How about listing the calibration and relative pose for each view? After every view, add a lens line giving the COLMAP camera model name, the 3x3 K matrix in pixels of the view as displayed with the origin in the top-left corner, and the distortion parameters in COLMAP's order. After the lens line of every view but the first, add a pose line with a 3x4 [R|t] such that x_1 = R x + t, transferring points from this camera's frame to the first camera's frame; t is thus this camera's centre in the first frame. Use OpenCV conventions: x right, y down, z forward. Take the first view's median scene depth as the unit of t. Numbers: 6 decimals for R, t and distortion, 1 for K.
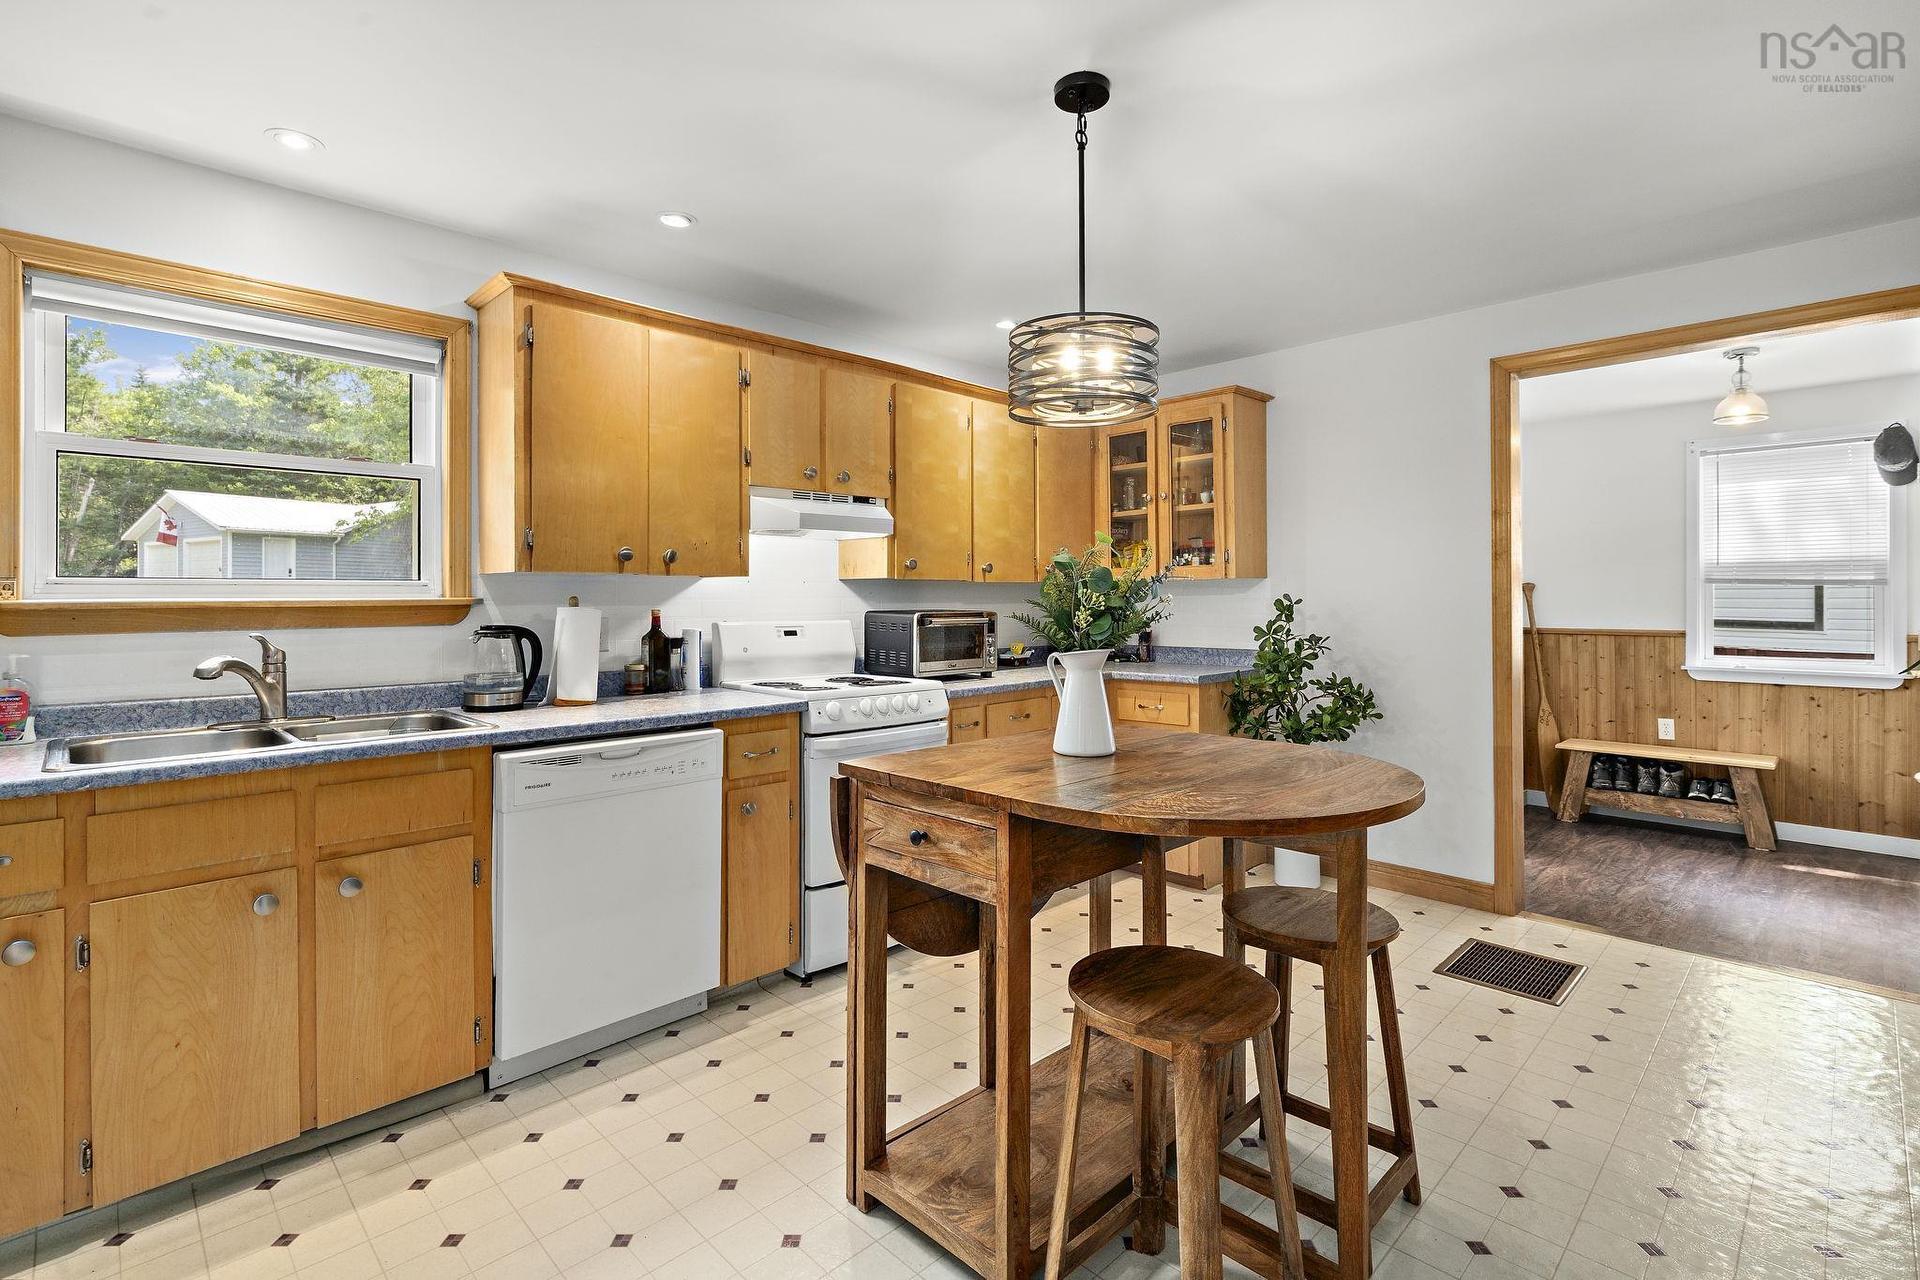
lens RADIAL K [[863.2, 0, 928.0], [0, 863.2, 597.5], [0, 0, 1]] dist [-0.006091, -0.000153]
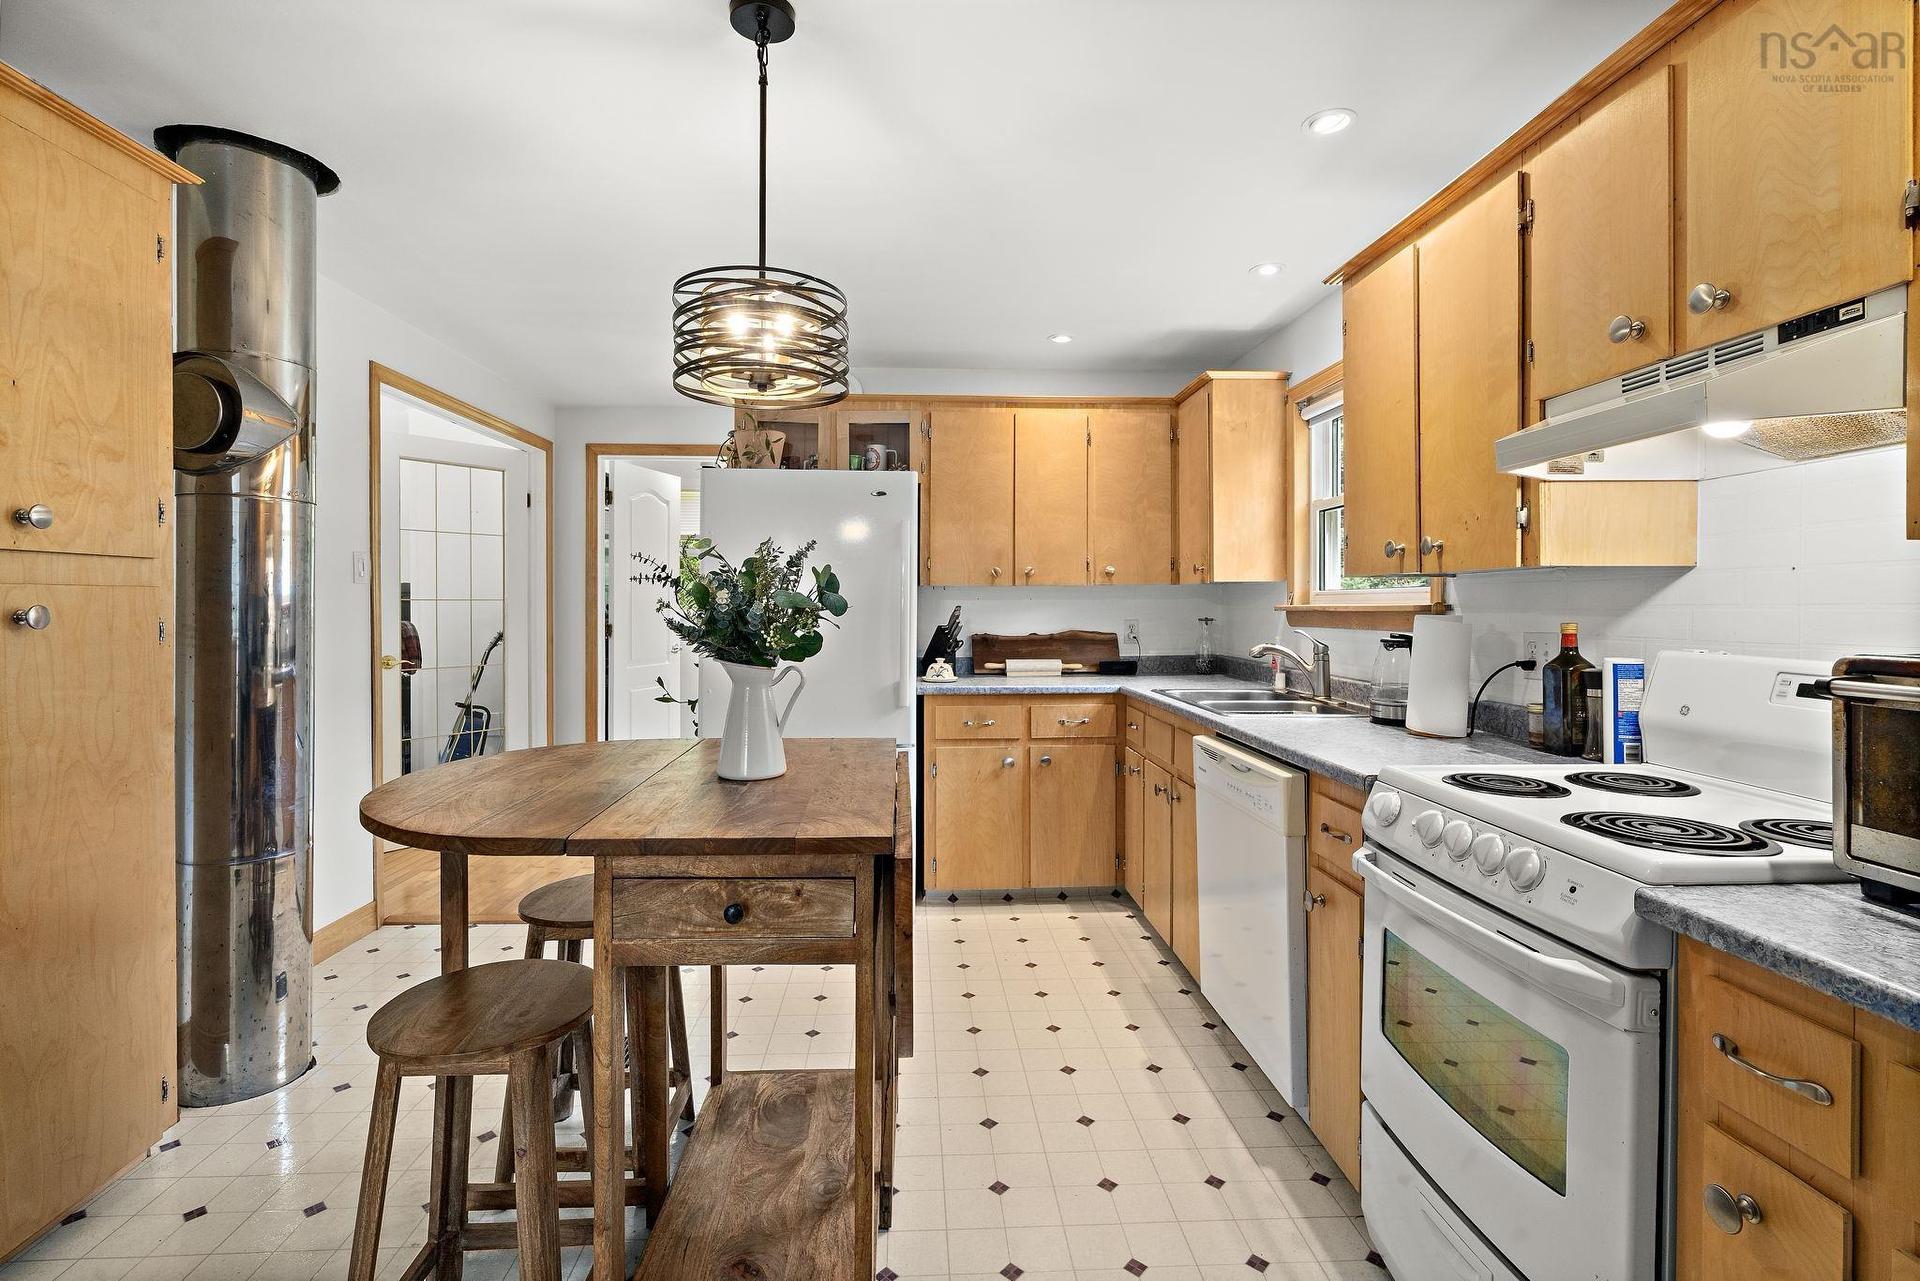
lens RADIAL K [[883.3, 0, 960.1], [0, 883.3, 607.9], [0, 0, 1]] dist [-0.012986, 0.006259]
pose [[-0.636643, 0.001953, -0.771156, 0.356987], [-0.002320, 0.999987, 0.004447, 0.000988], [0.771155, 0.004621, -0.636630, 0.822941]]
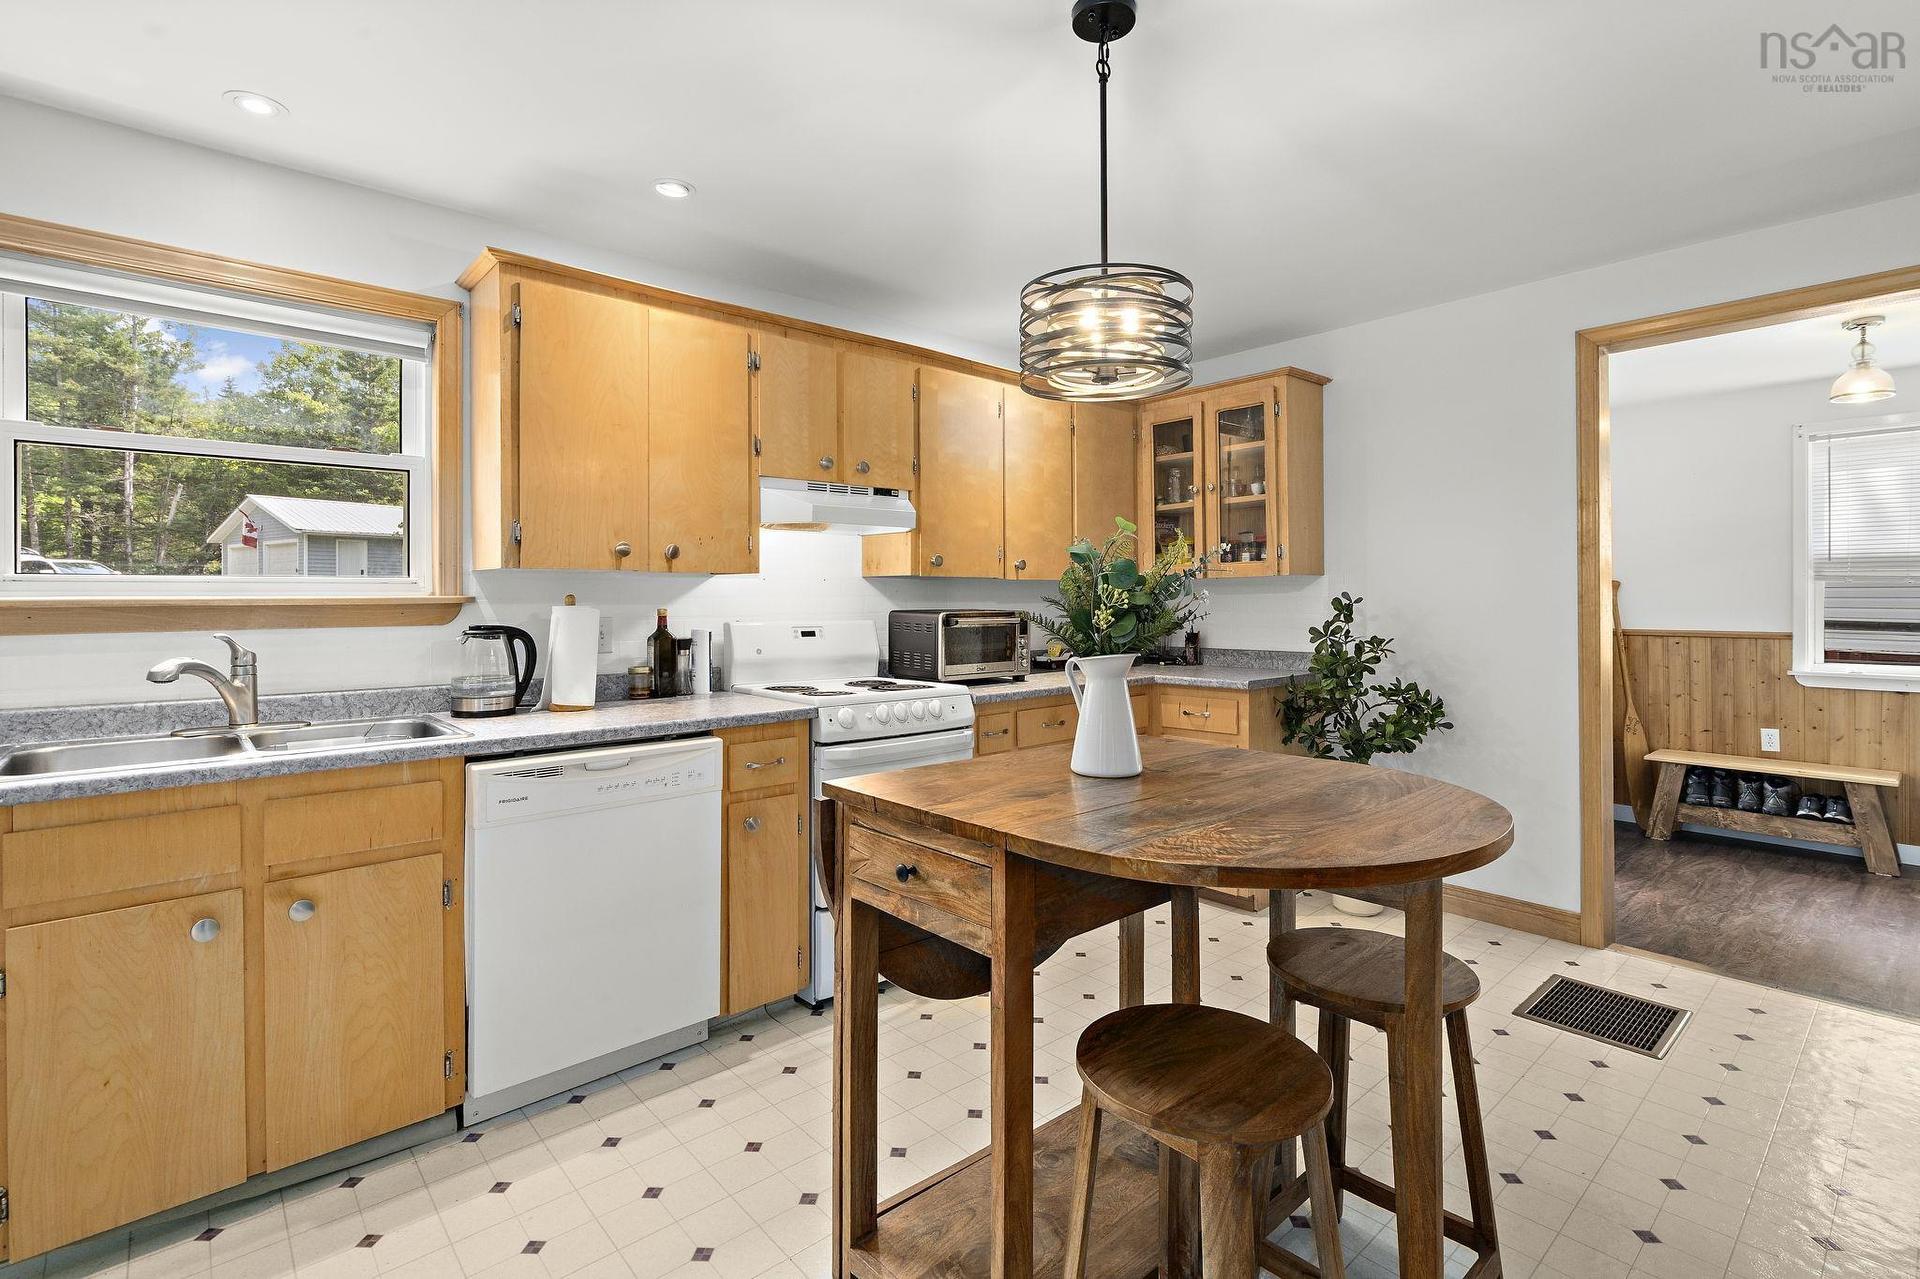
lens RADIAL K [[862.2, 0, 939.6], [0, 862.2, 596.7], [0, 0, 1]] dist [-0.005412, 0.000219]
pose [[0.998846, -0.000435, -0.048029, 0.025383], [0.000389, 0.999999, -0.000981, 0.001511], [0.048029, 0.000961, 0.998845, 0.056719]]
